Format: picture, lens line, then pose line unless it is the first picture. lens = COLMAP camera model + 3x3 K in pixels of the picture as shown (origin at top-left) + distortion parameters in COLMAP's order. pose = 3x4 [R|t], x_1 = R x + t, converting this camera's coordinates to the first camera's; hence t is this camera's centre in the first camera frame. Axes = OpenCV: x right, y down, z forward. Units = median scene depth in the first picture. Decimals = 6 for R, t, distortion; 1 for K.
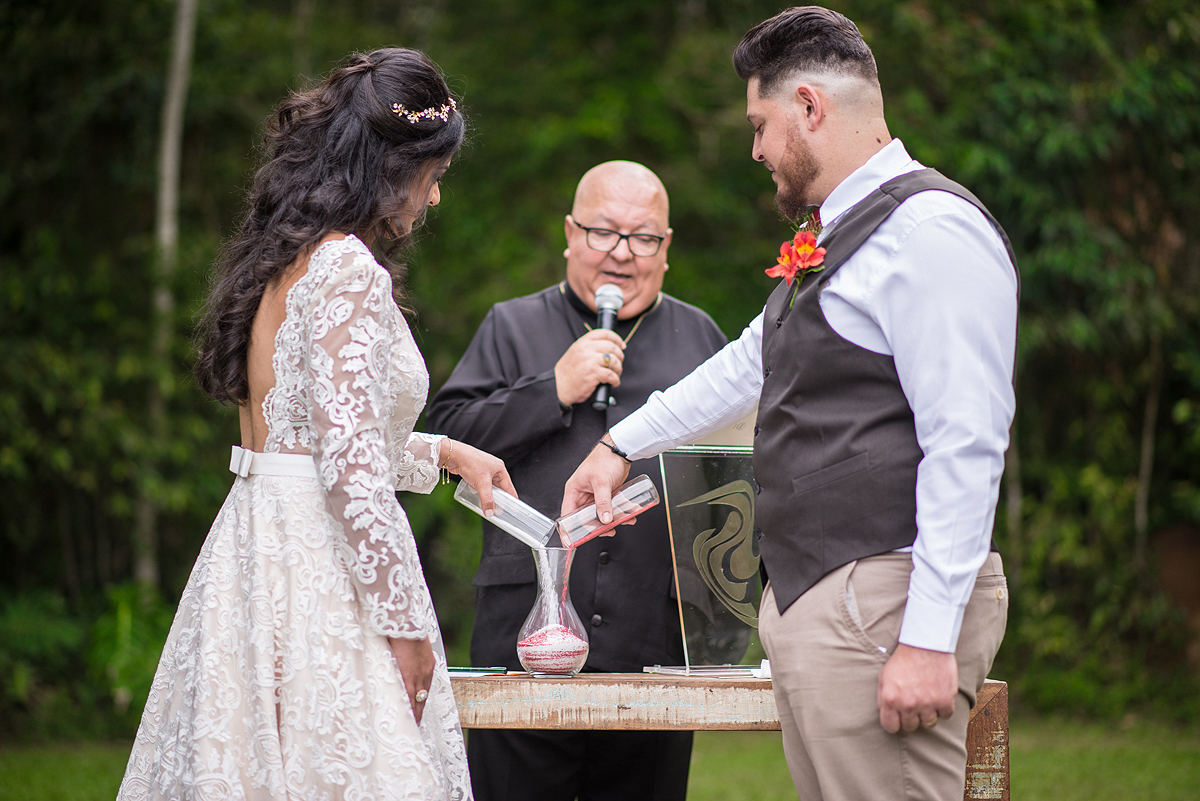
lens RADIAL K [[3092.9, 0, 591.4], [0, 3092.9, 403.5], [0, 0, 1]] dist [0.094451, 0.000000]
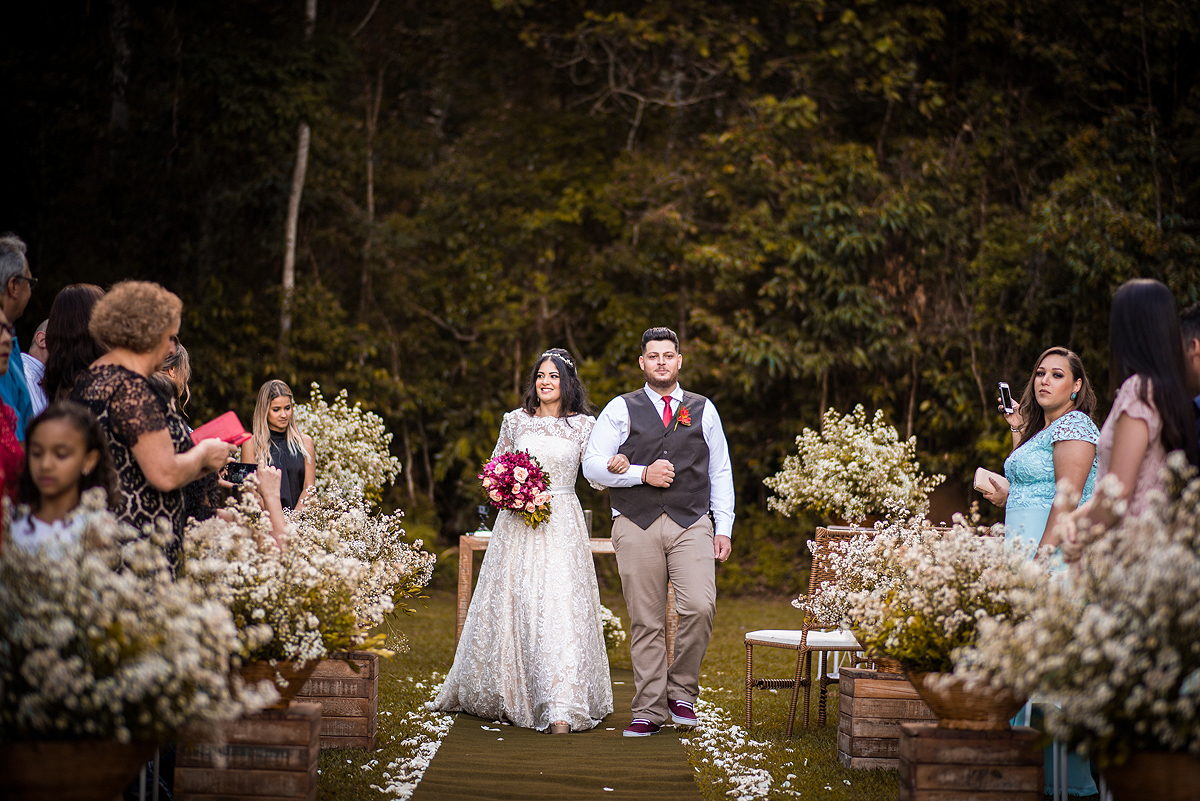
lens RADIAL K [[3092.9, 0, 648.6], [0, 3092.9, 399.1], [0, 0, 1]] dist [0.094451, 0.000000]
pose [[0.999574, 0.016710, 0.023940, 0.008250], [-0.017188, 0.999654, 0.019890, -0.031492], [-0.023600, -0.020293, 0.999516, -0.615643]]
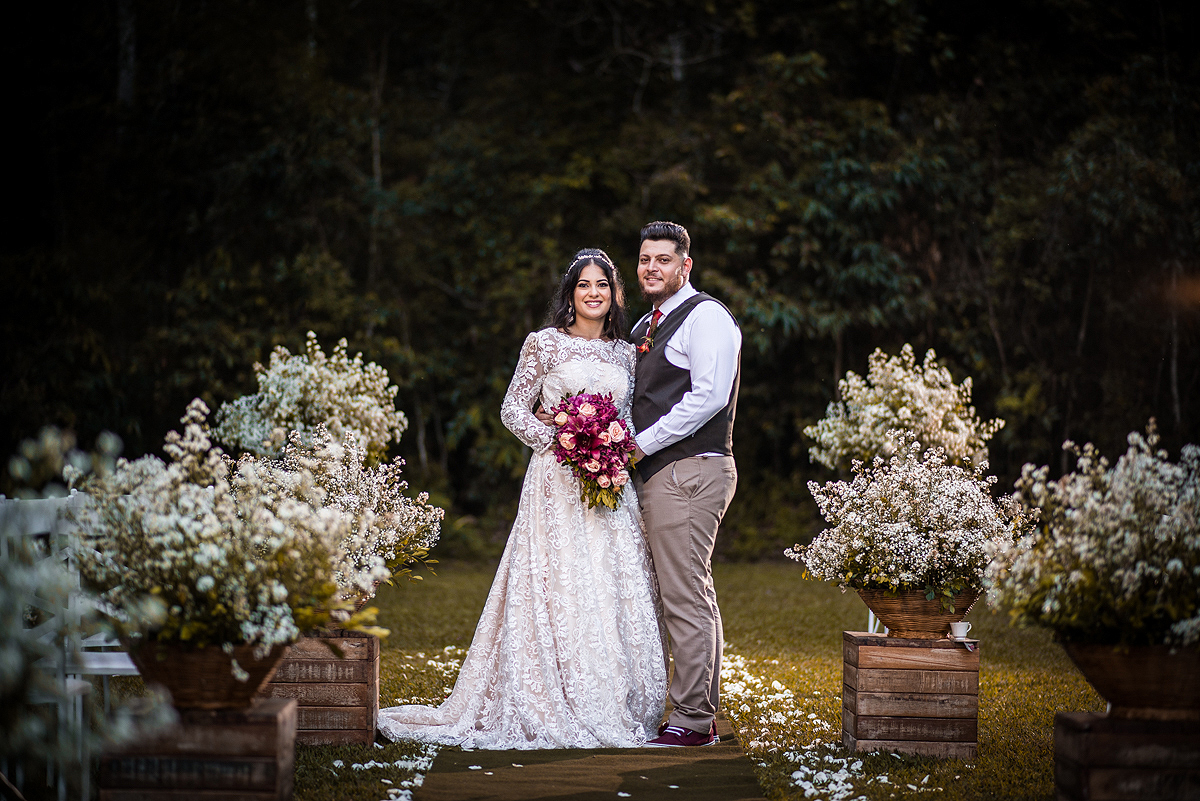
lens RADIAL K [[3092.9, 0, 589.2], [0, 3092.9, 417.9], [0, 0, 1]] dist [0.094451, 0.000000]
pose [[0.999994, -0.003219, 0.001188, 0.007552], [0.003173, 0.999321, 0.036711, -0.029585], [-0.001305, -0.036707, 0.999325, -0.595646]]
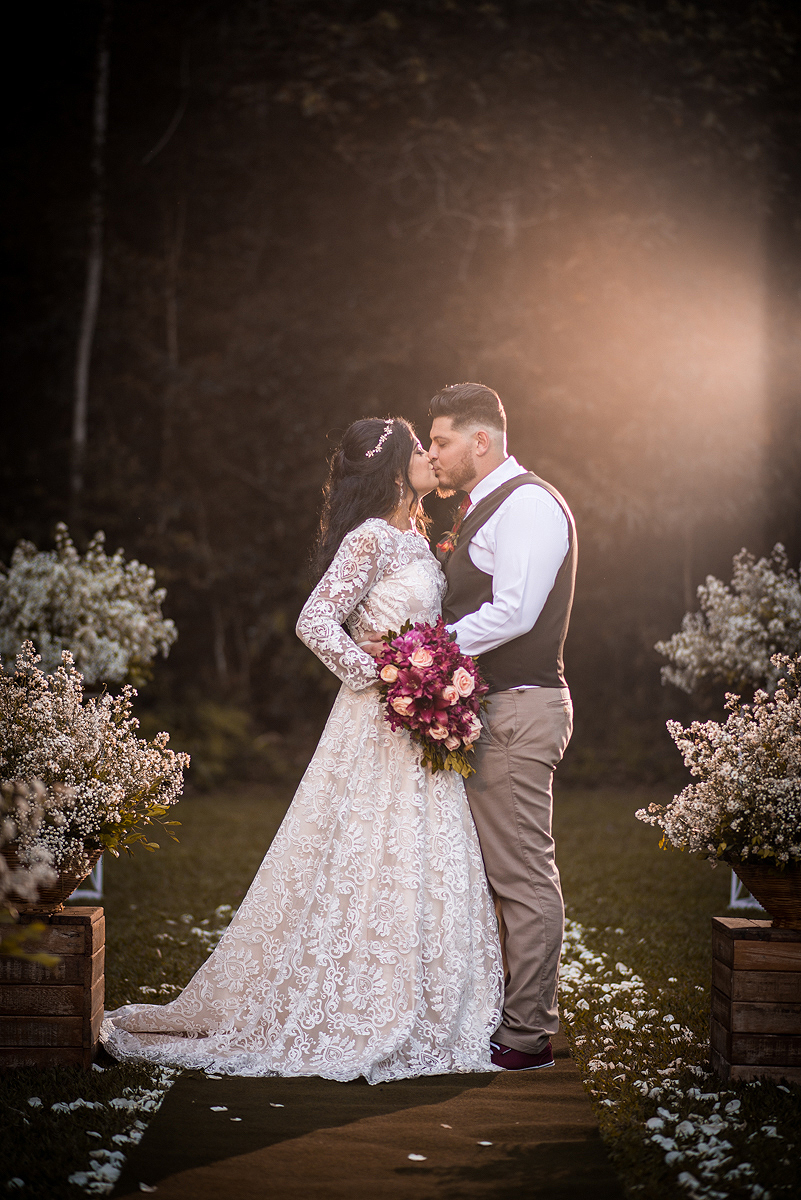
lens RADIAL K [[3092.9, 0, 400.5], [0, 3092.9, 596.3], [0, 0, 1]] dist [0.094451, 0.000000]
pose [[0.999972, 0.003246, -0.006796, 0.009189], [-0.003040, 0.999541, 0.030139, -0.029003], [0.006891, -0.030117, 0.999523, -0.560882]]
